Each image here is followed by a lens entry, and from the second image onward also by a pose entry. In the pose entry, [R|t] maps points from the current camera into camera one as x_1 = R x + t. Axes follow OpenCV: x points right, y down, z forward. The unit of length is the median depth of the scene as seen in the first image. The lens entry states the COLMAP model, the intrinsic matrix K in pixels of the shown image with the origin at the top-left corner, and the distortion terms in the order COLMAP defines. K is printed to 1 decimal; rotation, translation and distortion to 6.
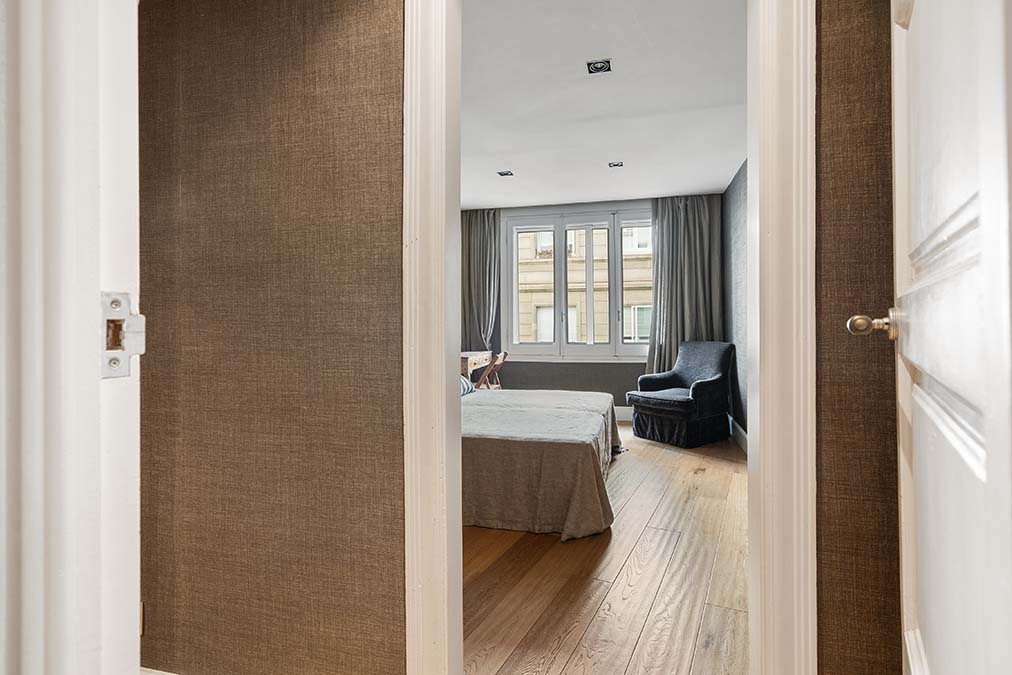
lens RADIAL K [[520.4, 0, 508.6], [0, 520.4, 328.9], [0, 0, 1]] dist [0.023141, 0.000234]
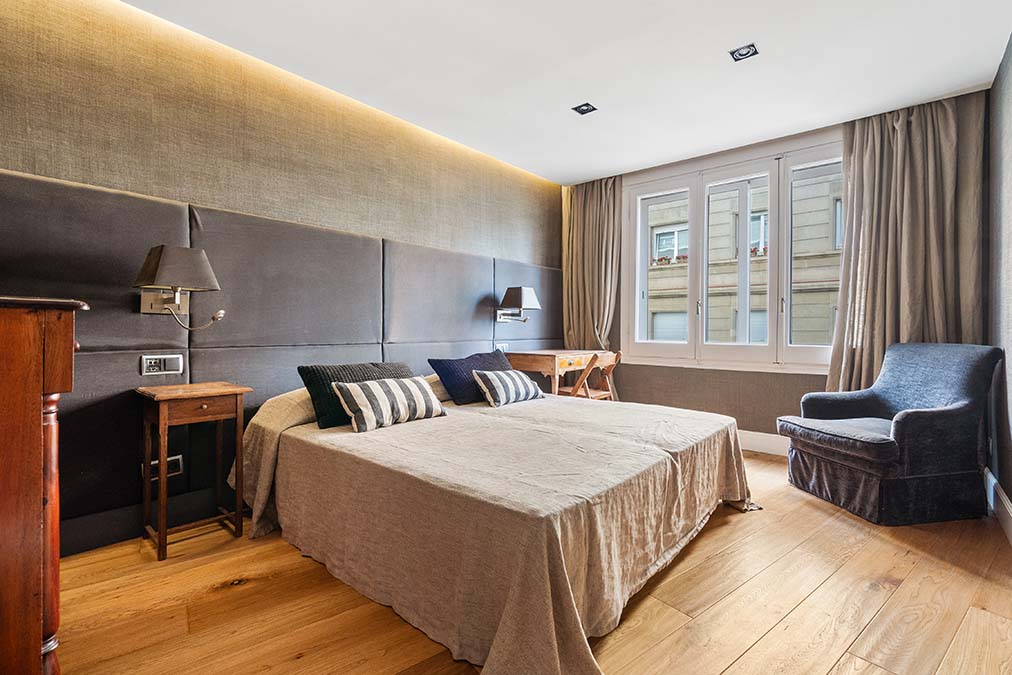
lens RADIAL K [[464.4, 0, 503.7], [0, 464.4, 338.6], [0, 0, 1]] dist [0.008858, -0.001879]
pose [[0.899057, 0.021476, -0.437305, 0.160546], [-0.019422, 0.999769, 0.009169, 0.022982], [0.437401, 0.000250, 0.899267, 0.300984]]
